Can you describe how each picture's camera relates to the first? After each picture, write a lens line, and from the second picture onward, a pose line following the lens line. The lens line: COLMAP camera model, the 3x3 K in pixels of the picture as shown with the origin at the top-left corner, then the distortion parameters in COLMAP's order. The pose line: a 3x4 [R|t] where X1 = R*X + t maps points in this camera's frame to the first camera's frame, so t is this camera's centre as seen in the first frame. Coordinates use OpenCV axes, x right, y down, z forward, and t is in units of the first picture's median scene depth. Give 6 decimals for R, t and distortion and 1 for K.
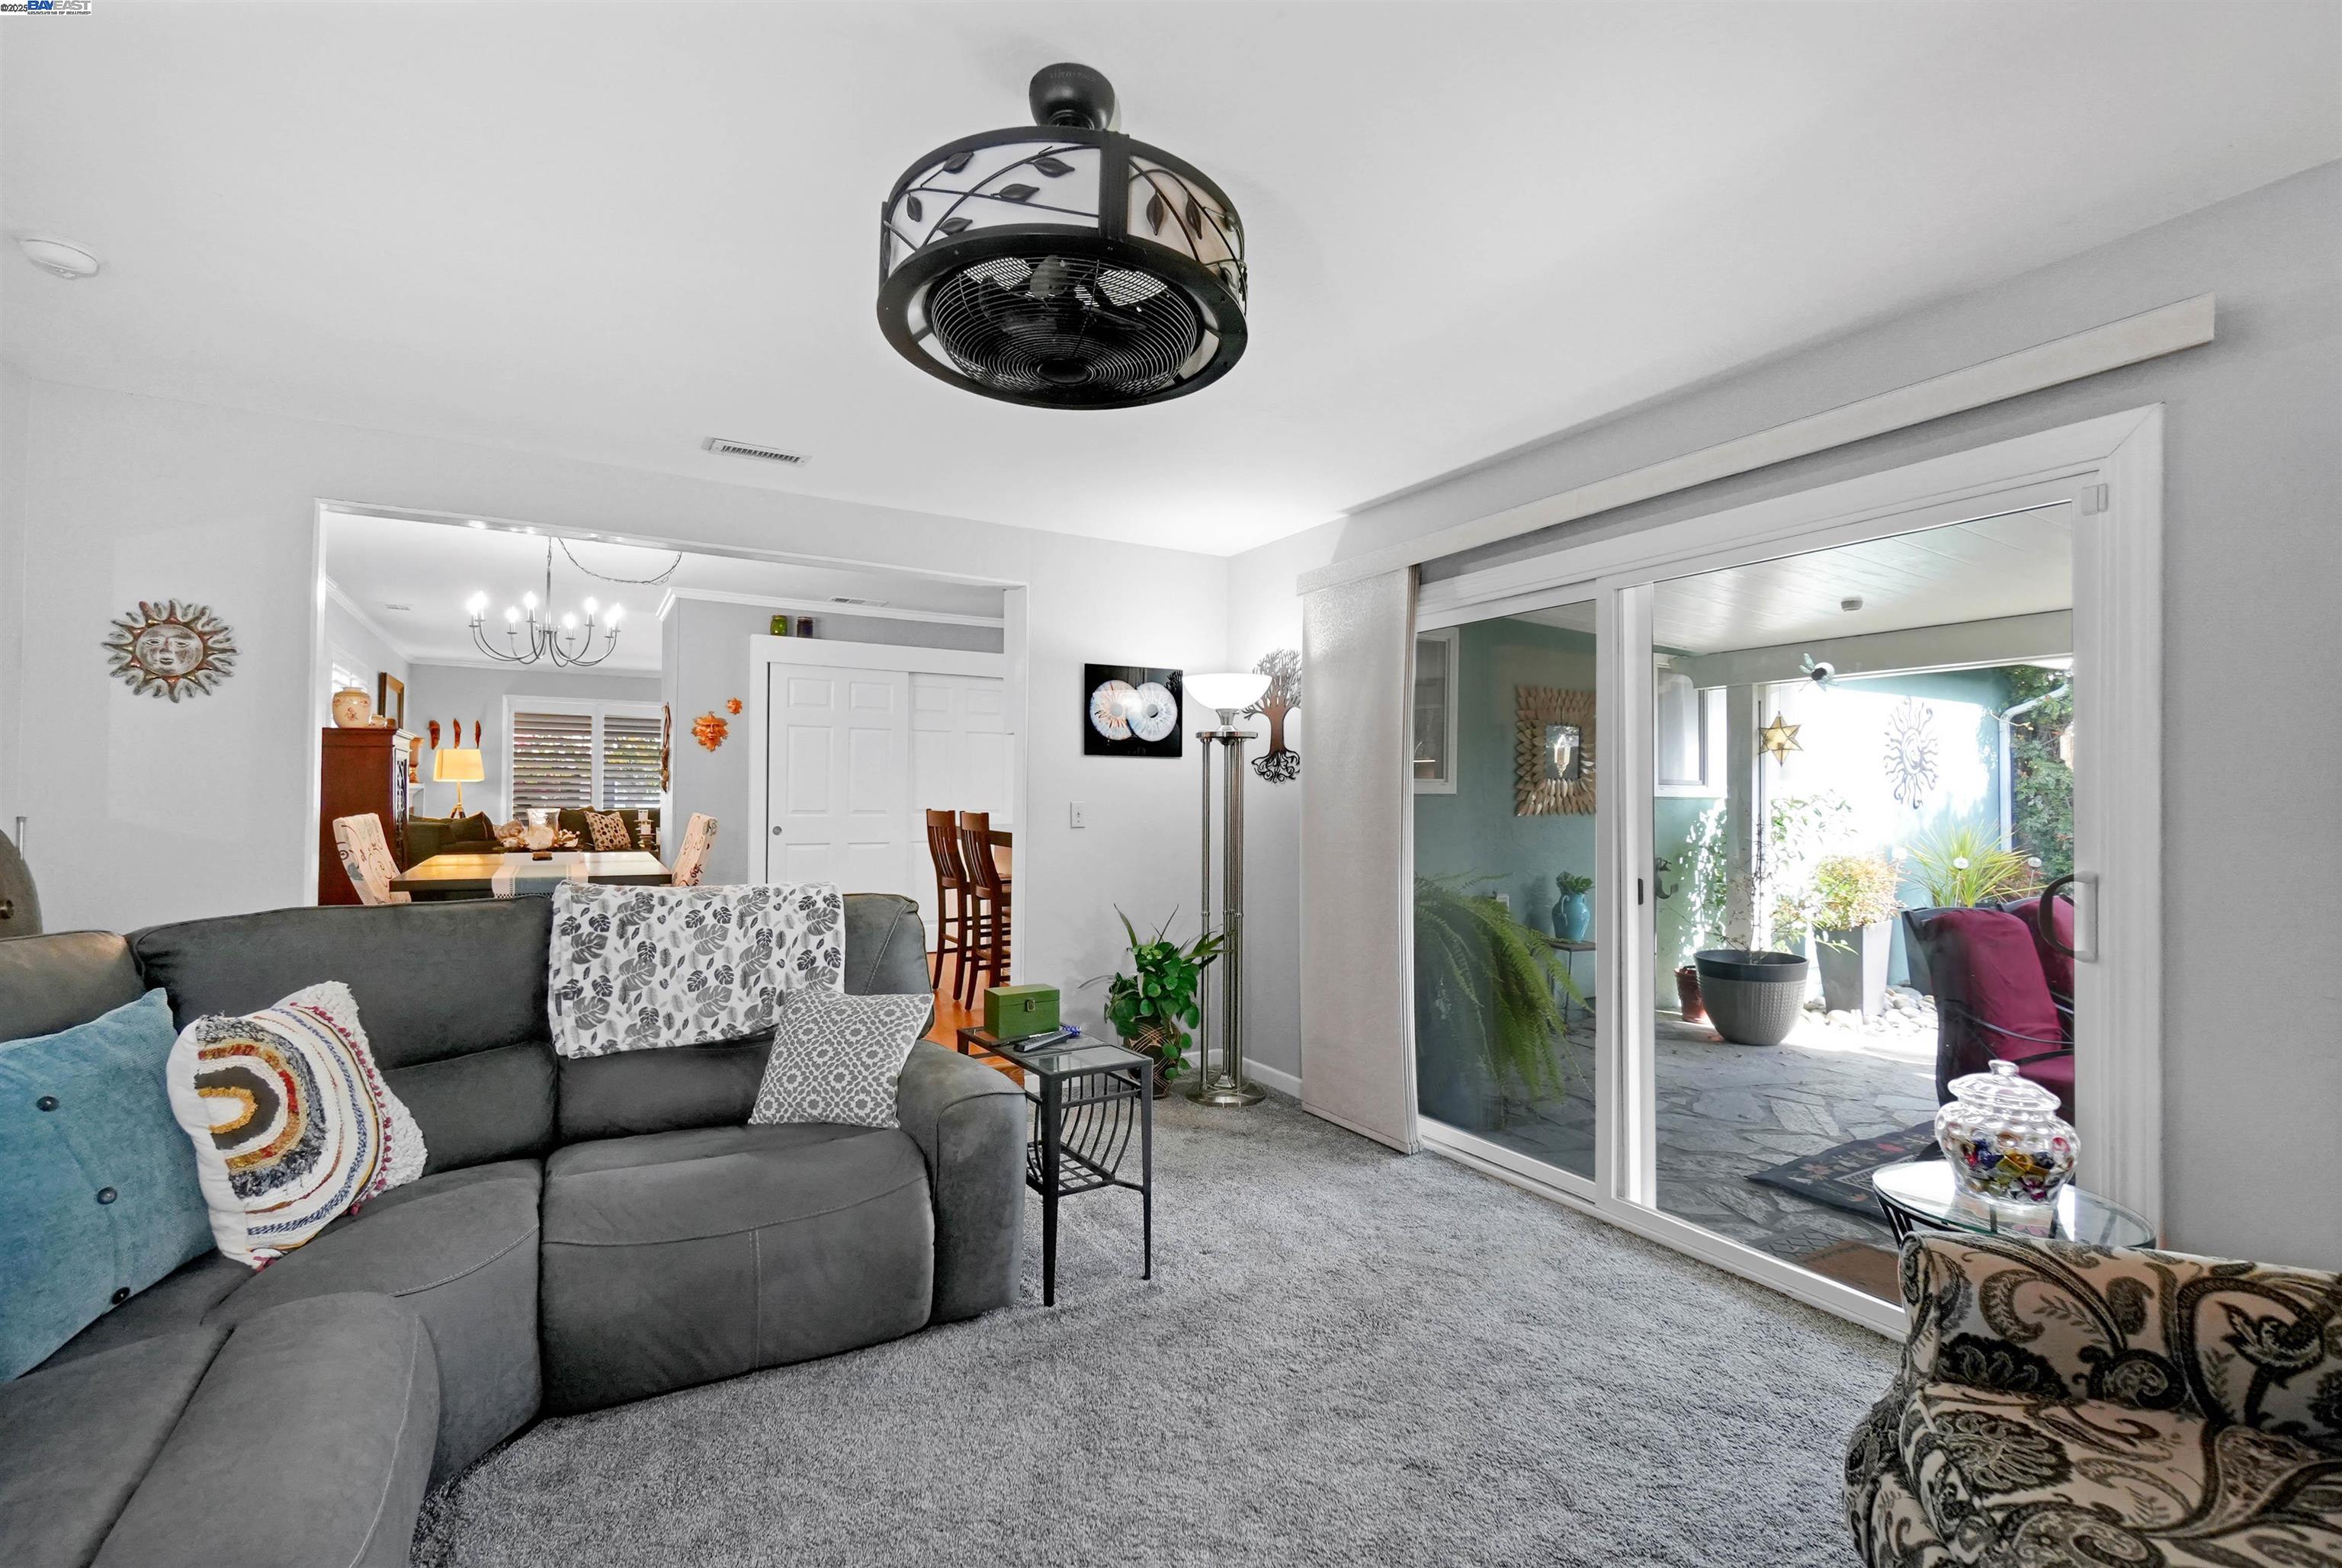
lens RADIAL K [[1023.2, 0, 1141.7], [0, 1023.2, 797.4], [0, 0, 1]] dist [-0.009880, 0.003703]
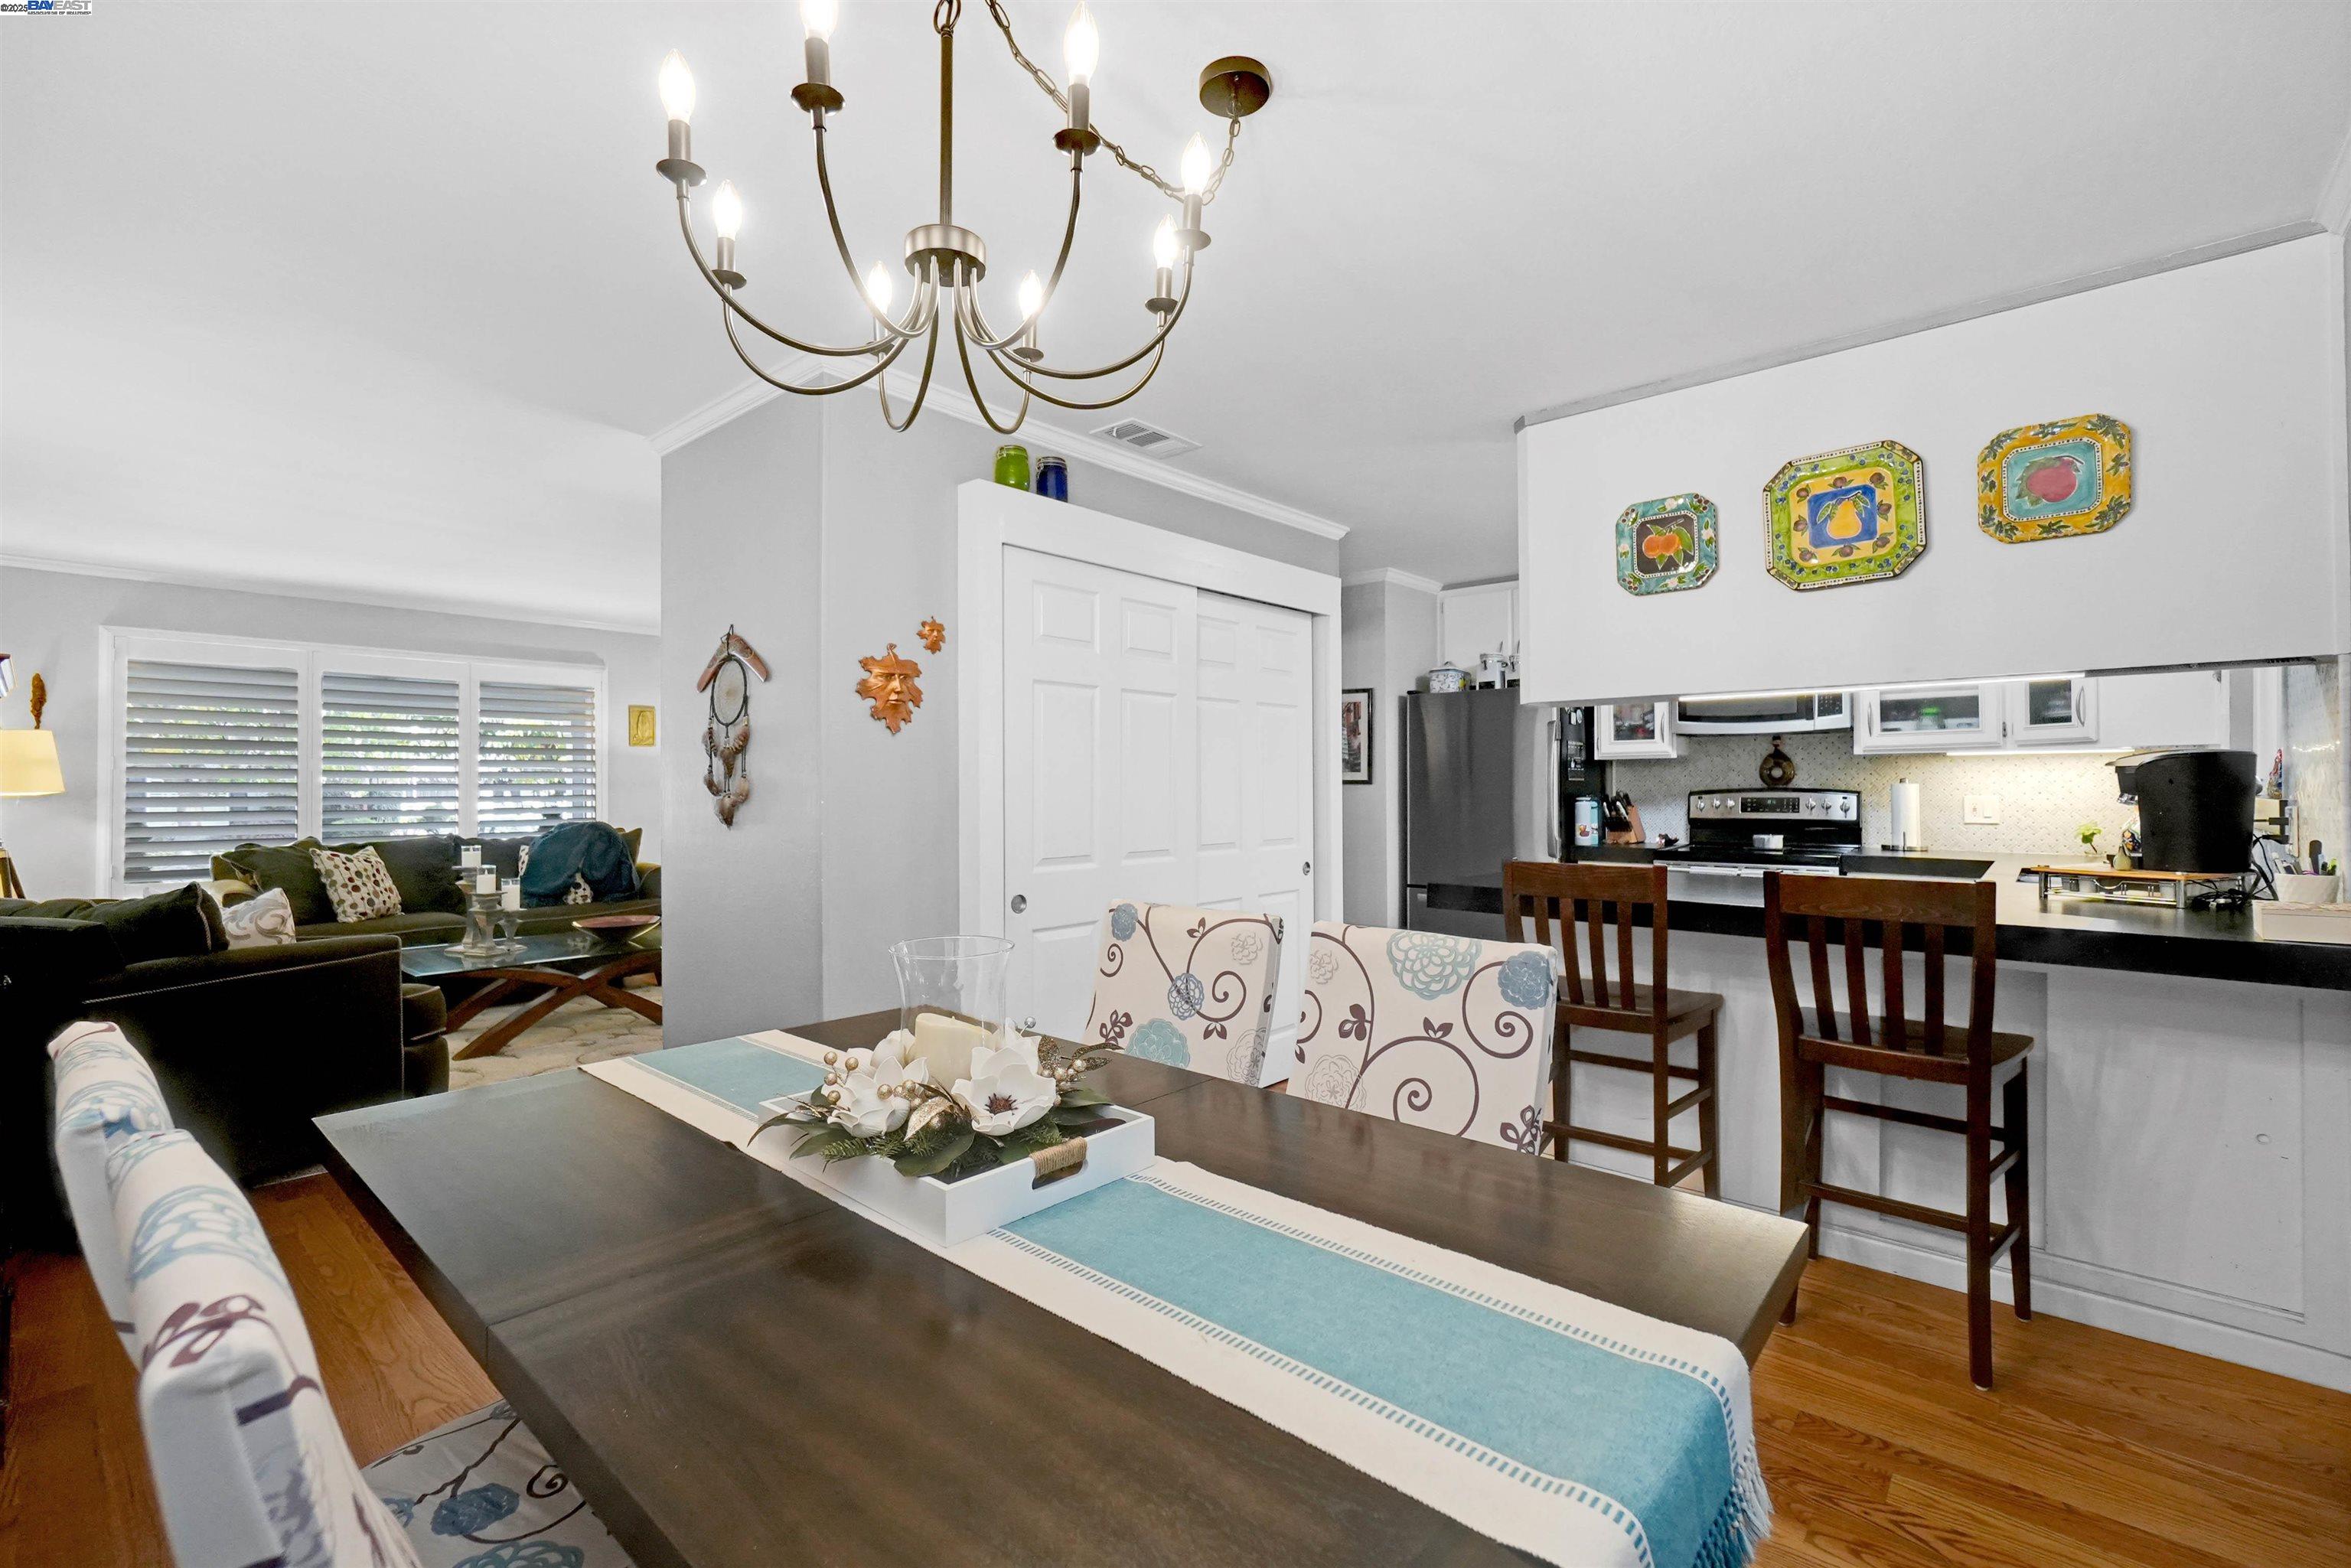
lens RADIAL K [[1027.1, 0, 1135.1], [0, 1027.1, 769.8], [0, 0, 1]] dist [-0.009880, 0.003703]
pose [[0.947435, -0.008961, 0.319823, -0.451463], [0.013084, 0.999857, -0.010744, -0.022600], [-0.319681, 0.014364, 0.947416, 0.531911]]
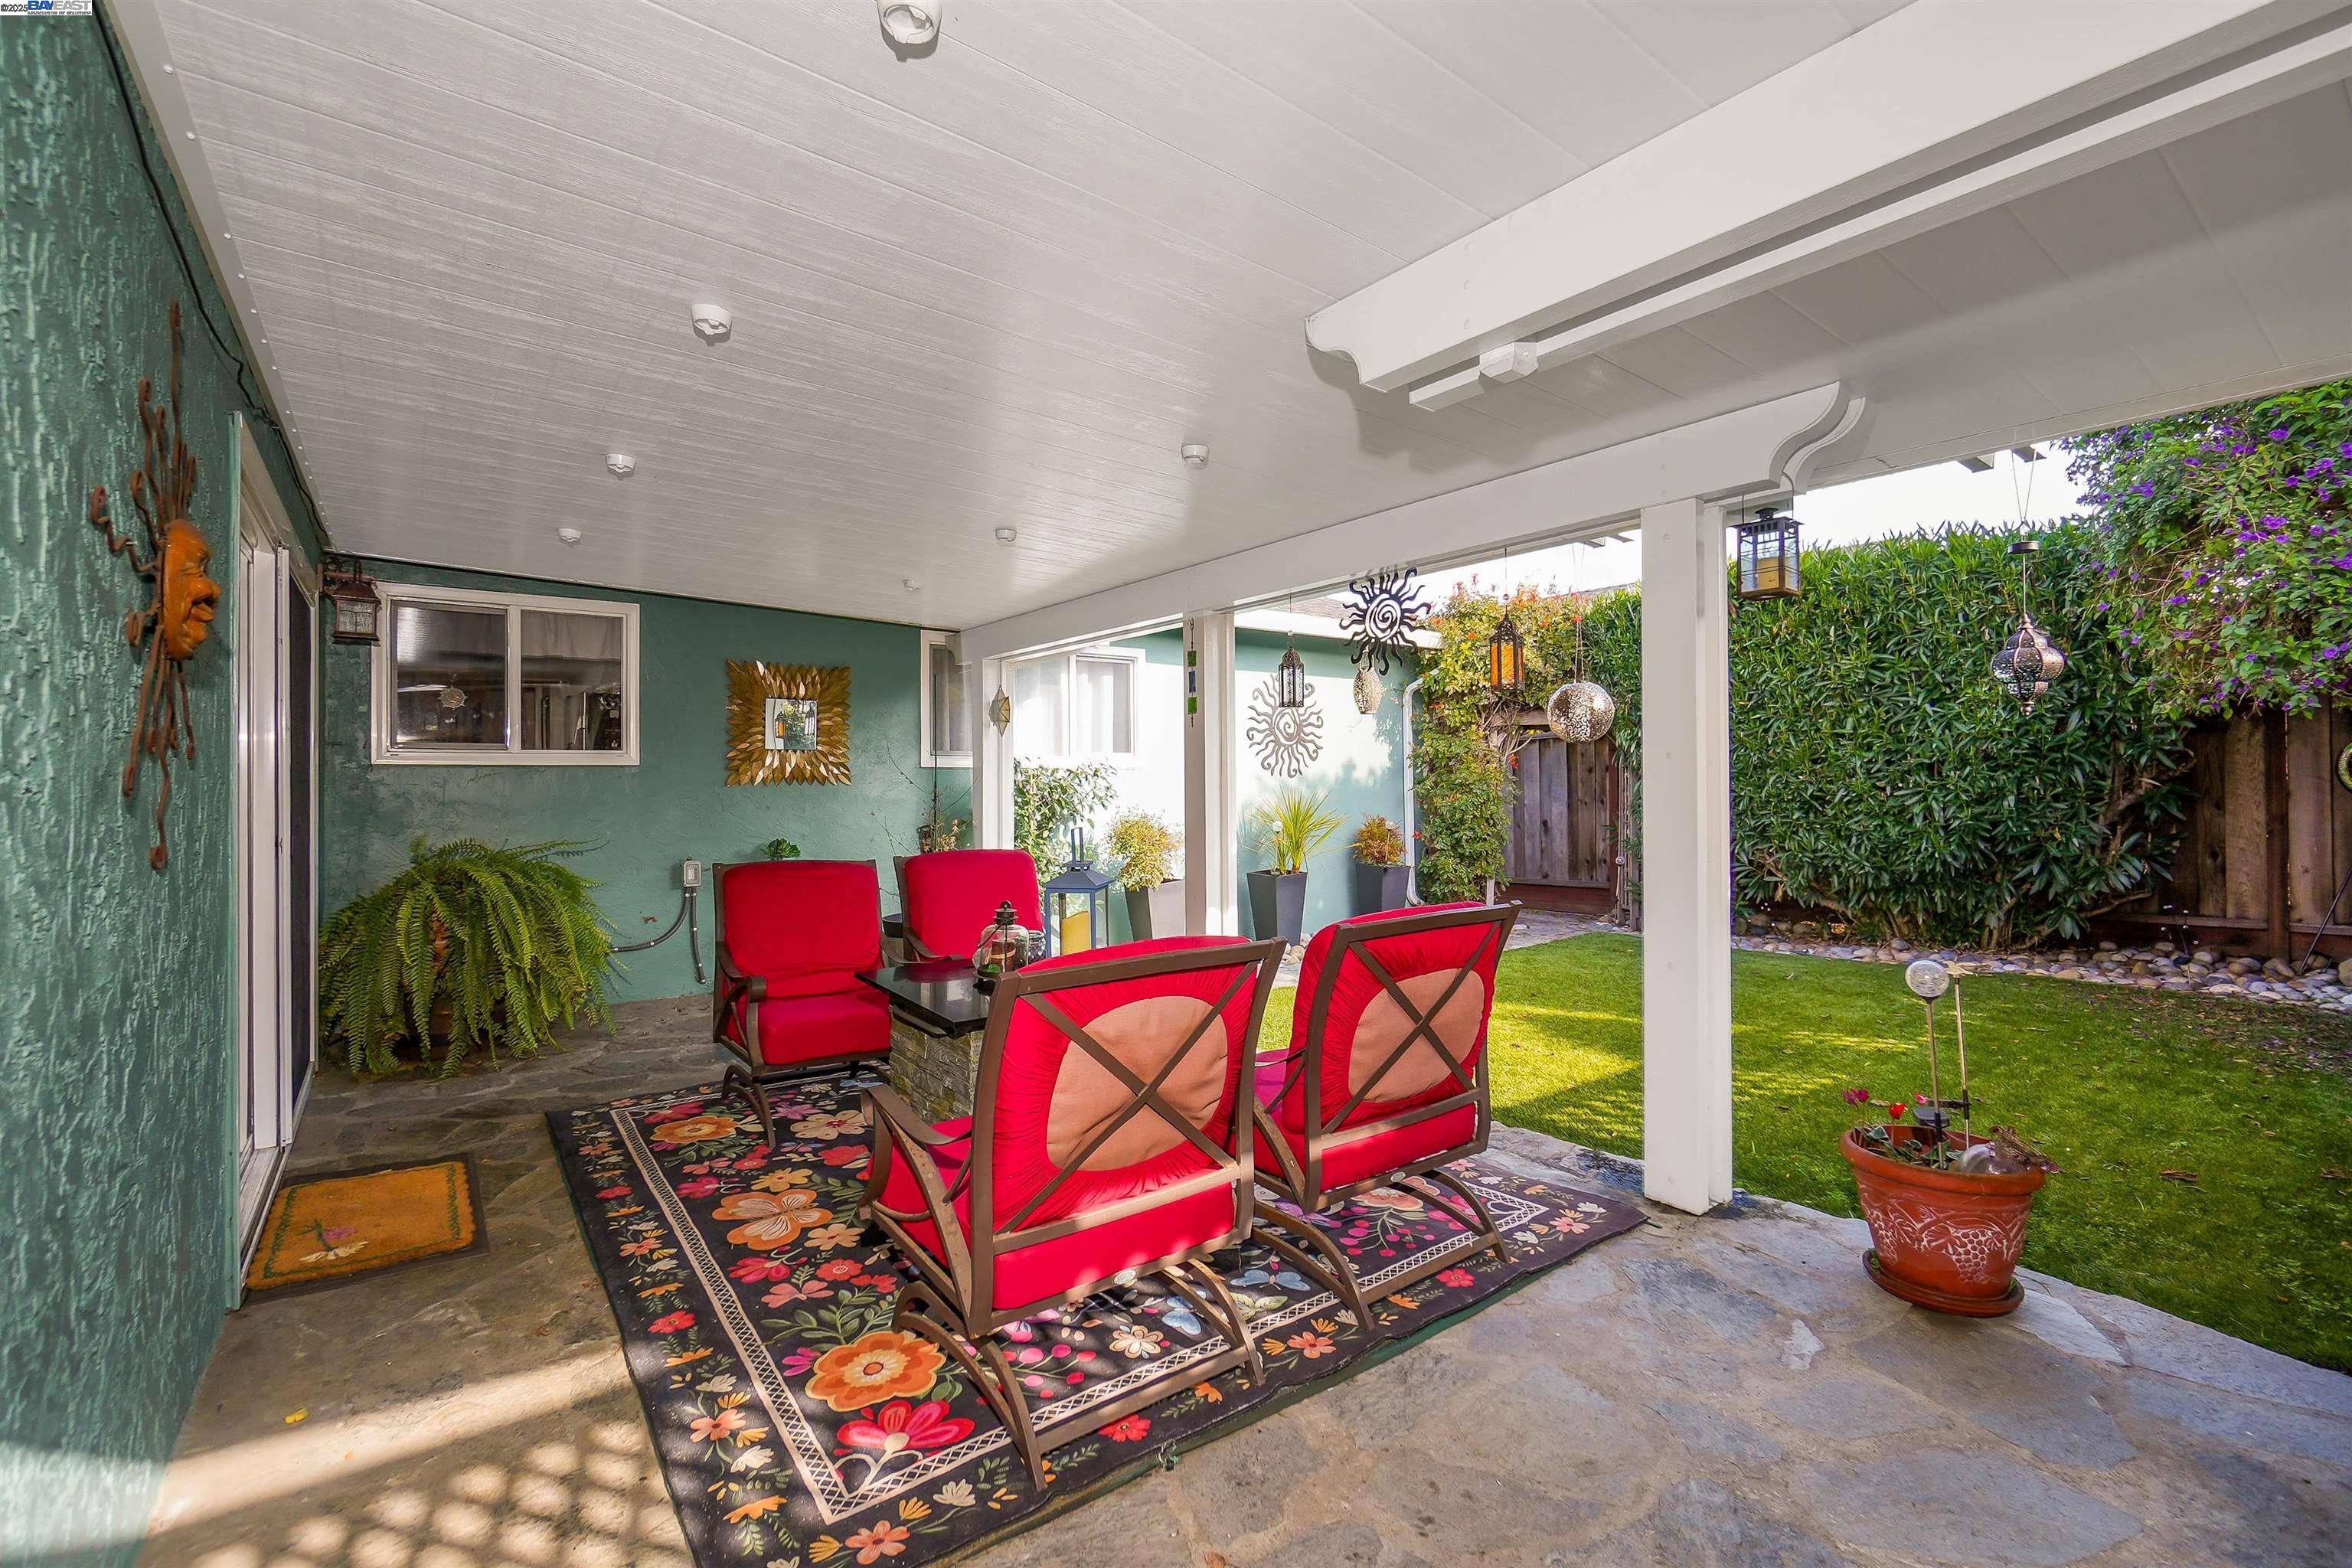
lens RADIAL K [[1041.2, 0, 1111.6], [0, 1041.2, 763.8], [0, 0, 1]] dist [-0.008953, 0.003544]
pose [[0.995269, -0.007896, 0.096835, 0.569371], [0.009279, 0.999861, -0.013833, 0.012875], [-0.096713, 0.014666, 0.995204, -0.082590]]
